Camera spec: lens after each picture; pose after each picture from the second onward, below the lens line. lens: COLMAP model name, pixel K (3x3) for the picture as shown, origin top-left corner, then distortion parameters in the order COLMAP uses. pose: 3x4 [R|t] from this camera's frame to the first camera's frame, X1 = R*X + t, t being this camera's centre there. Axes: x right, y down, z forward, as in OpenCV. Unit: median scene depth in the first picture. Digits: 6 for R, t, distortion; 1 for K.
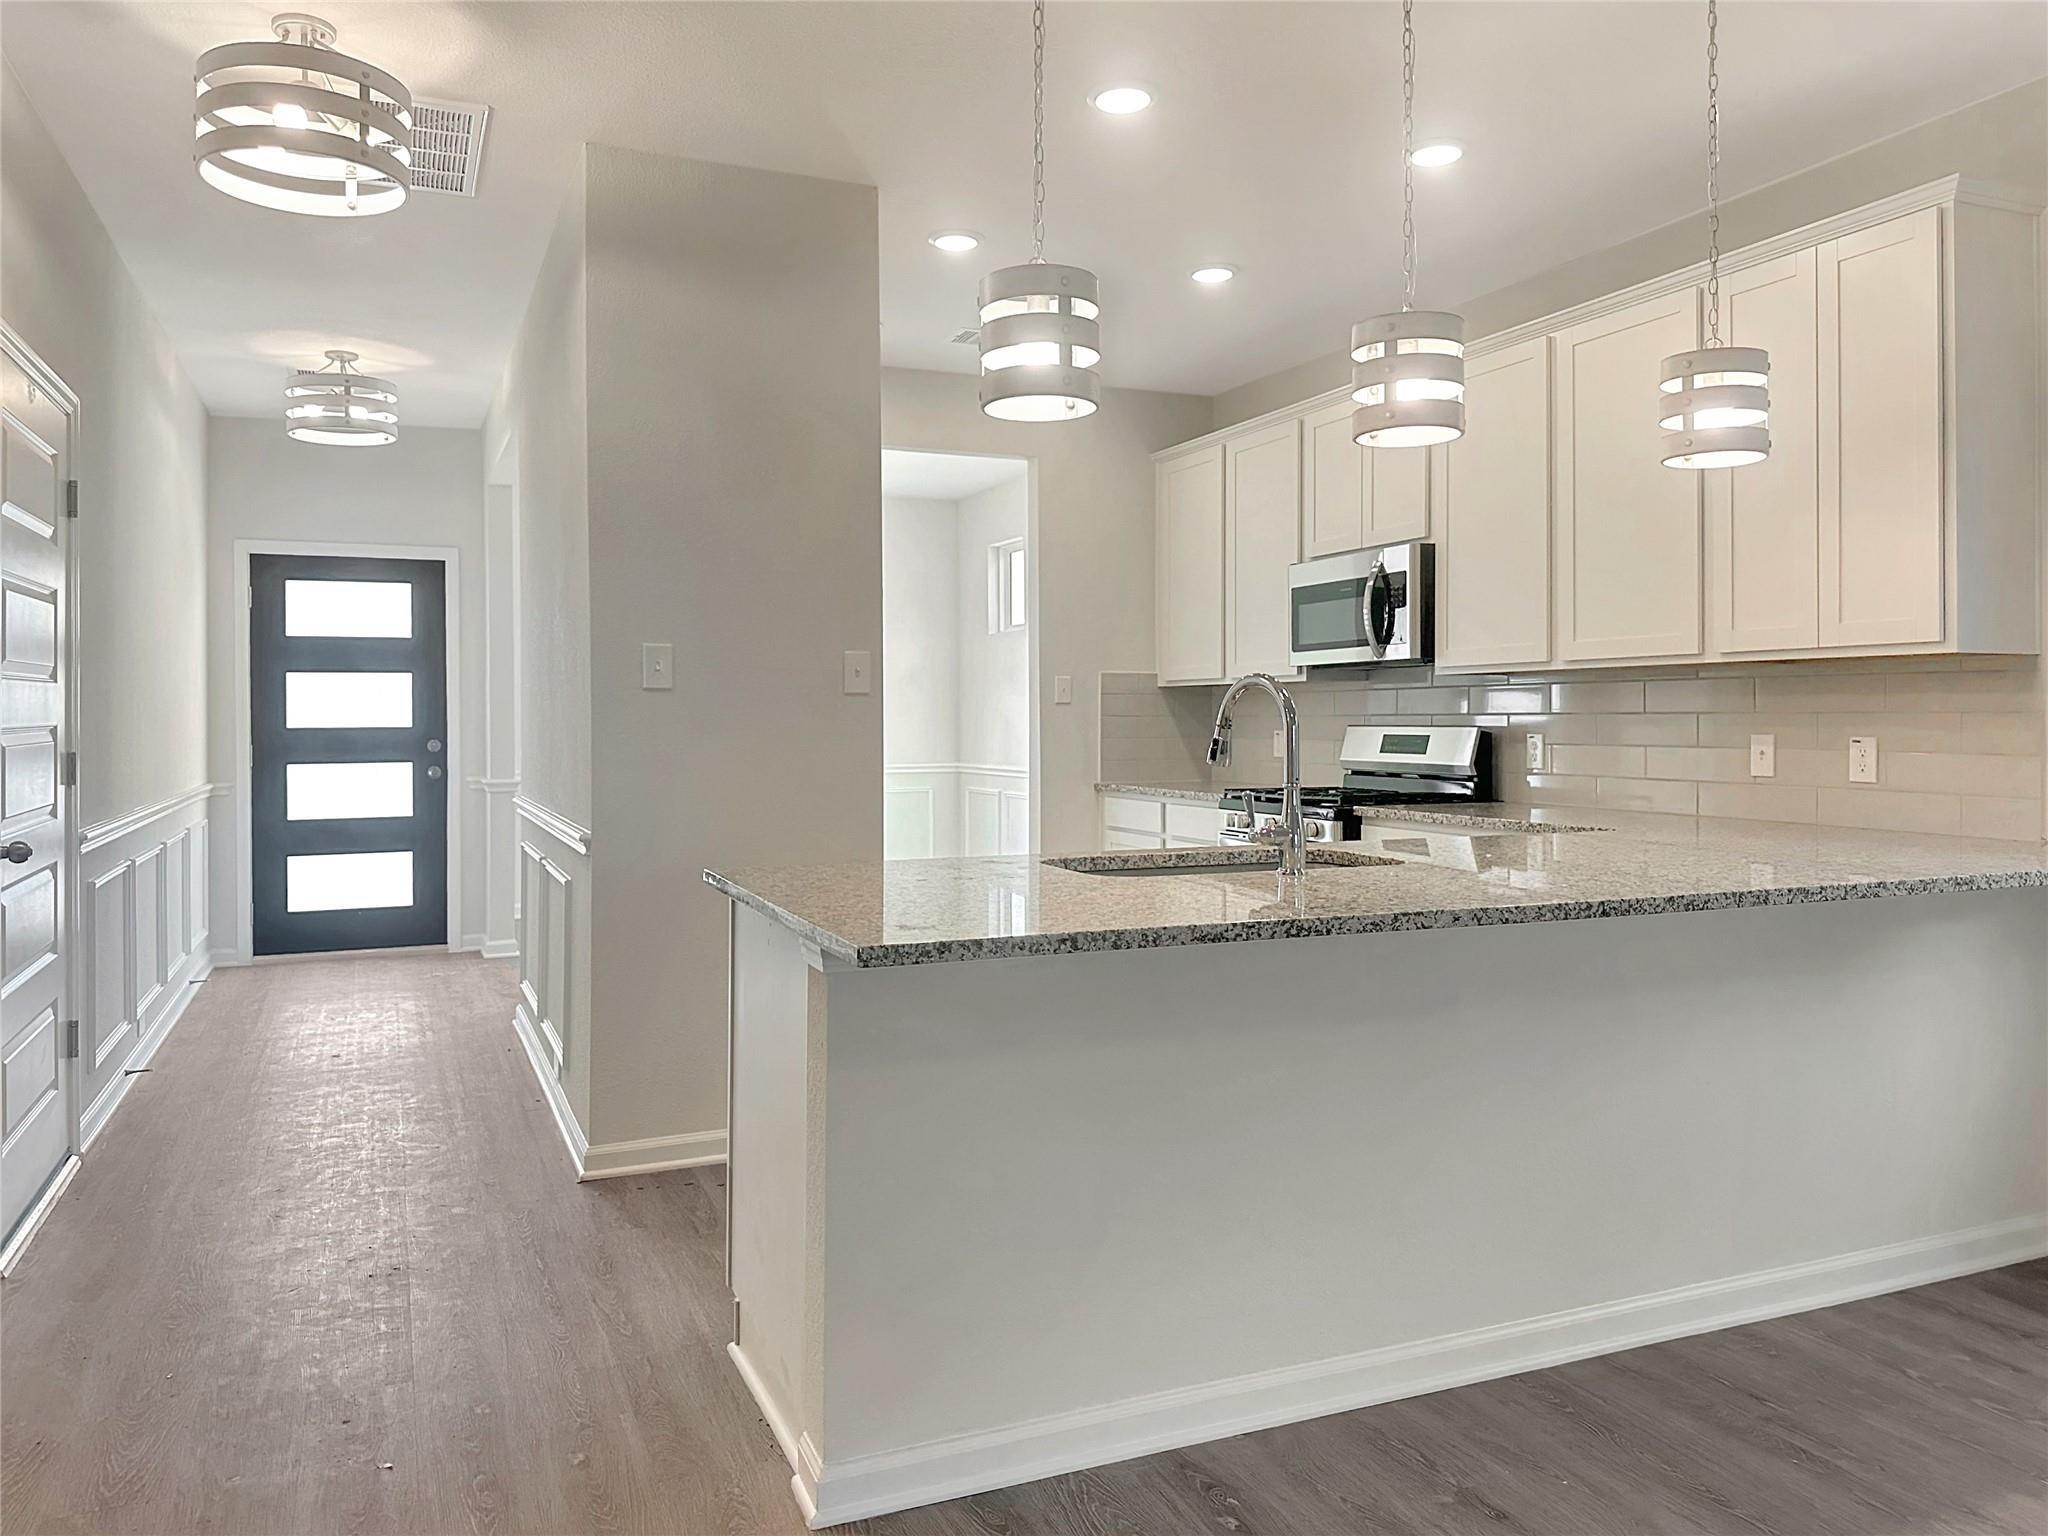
lens RADIAL K [[1481.2, 0, 997.4], [0, 1481.2, 733.7], [0, 0, 1]] dist [0.085488, -0.090677]
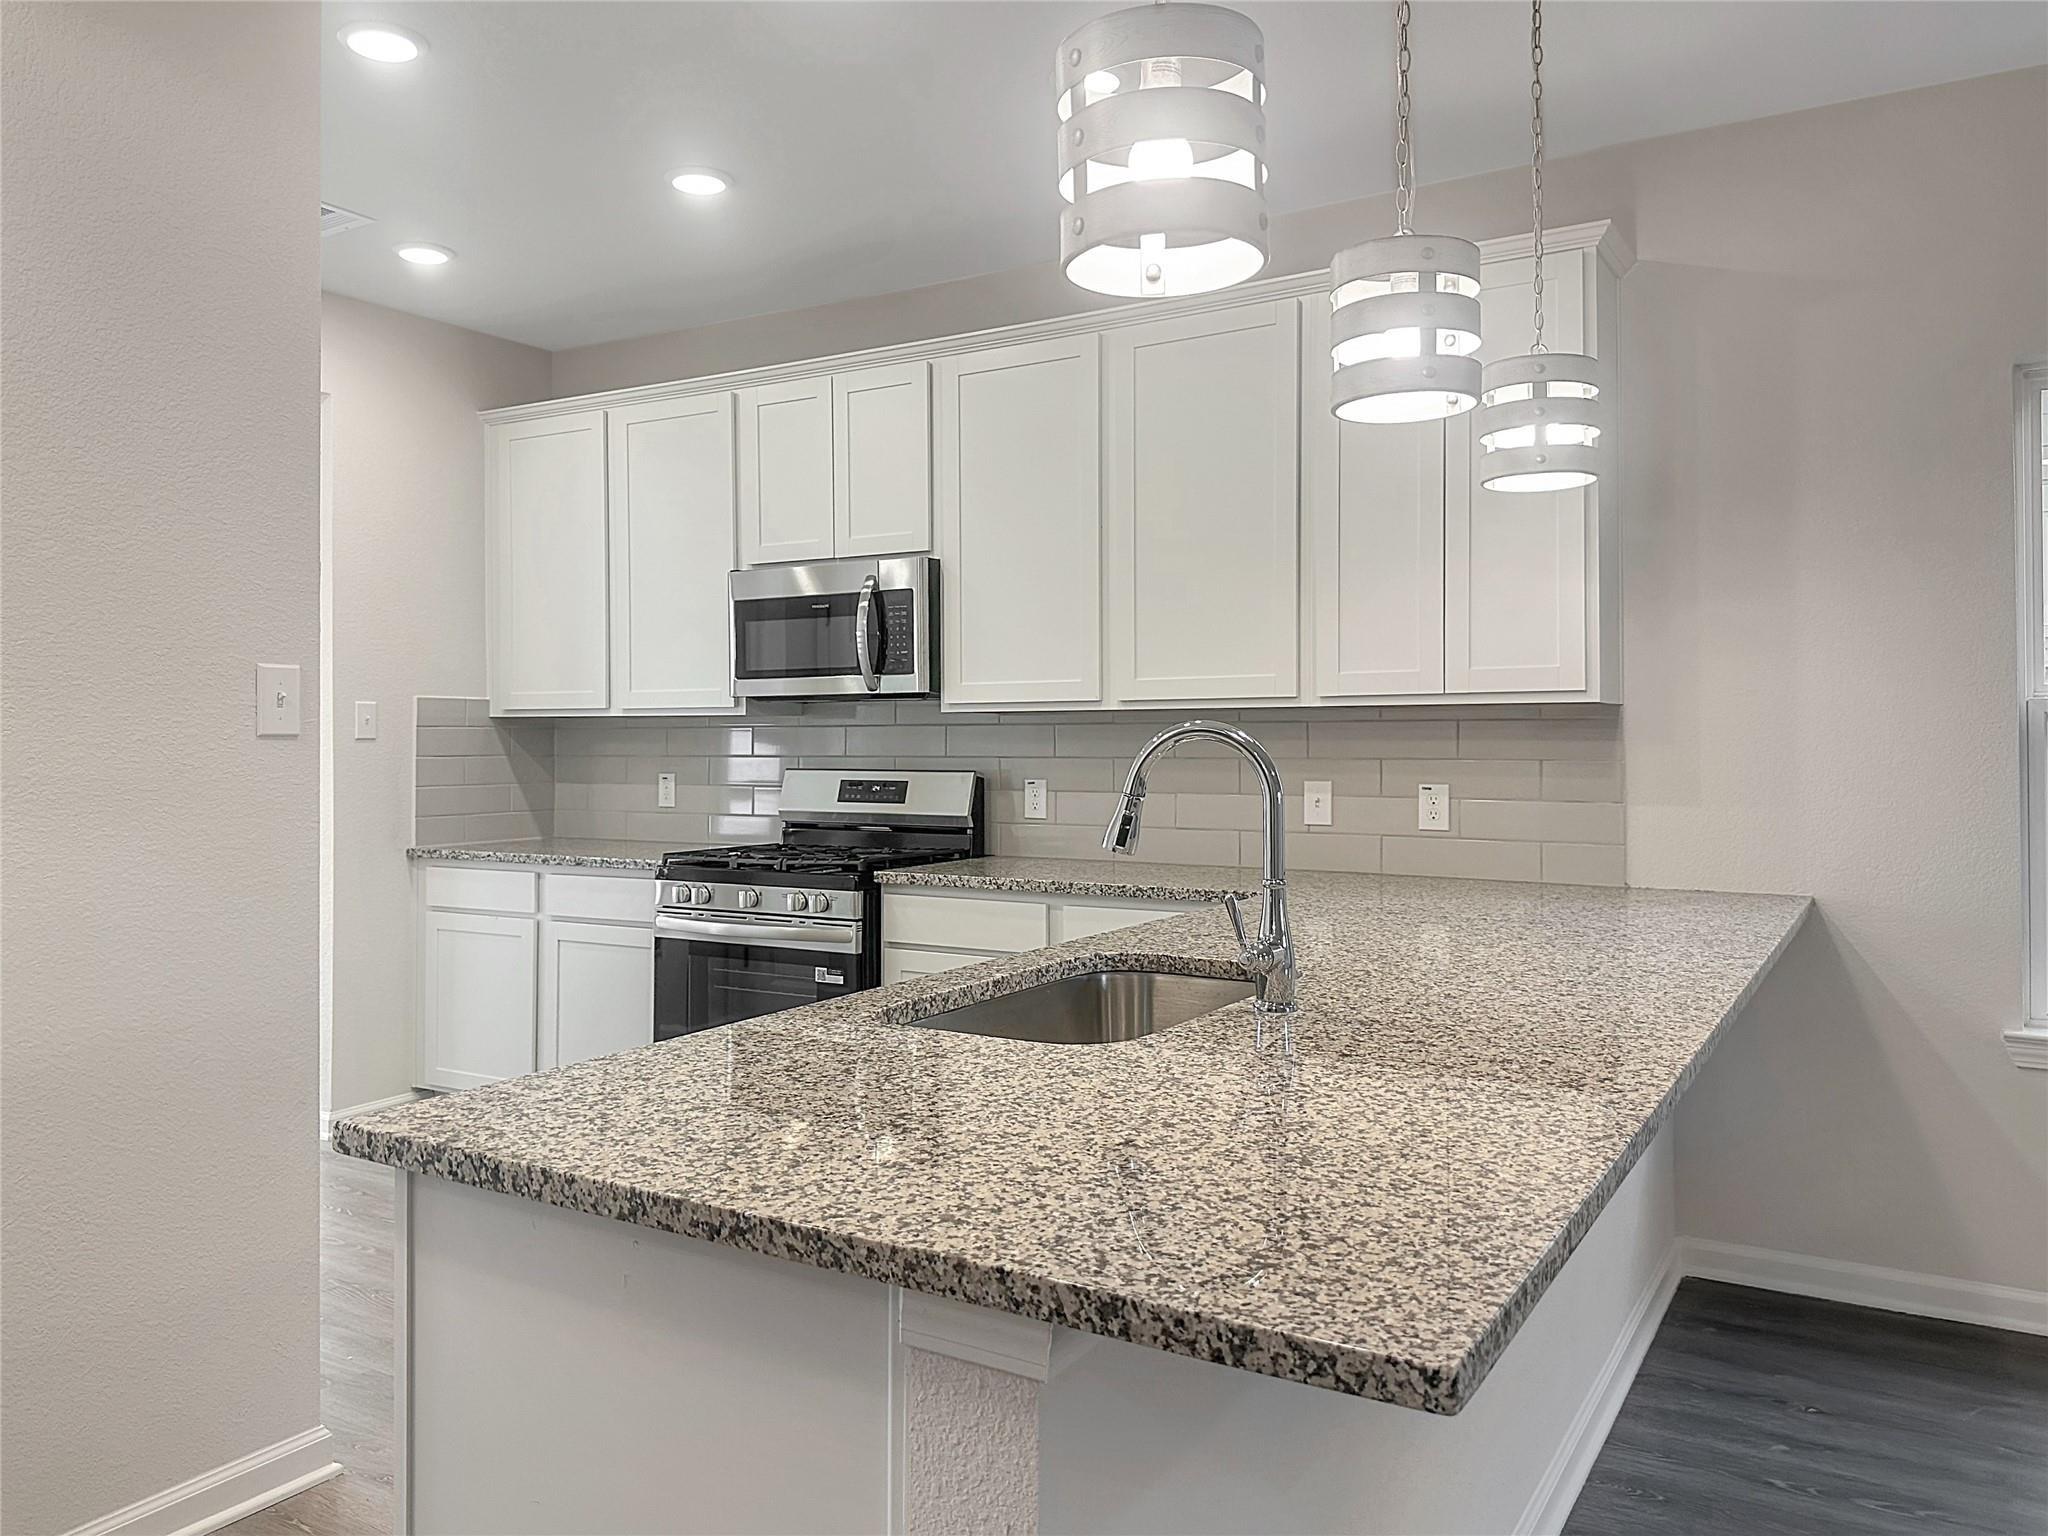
lens RADIAL K [[1507.5, 0, 1012.2], [0, 1507.5, 735.9], [0, 0, 1]] dist [0.090130, -0.094585]
pose [[0.808611, 0.002089, 0.588340, -0.178099], [0.006260, 0.999907, -0.012154, -0.014477], [-0.588311, 0.013511, 0.808522, 0.271438]]
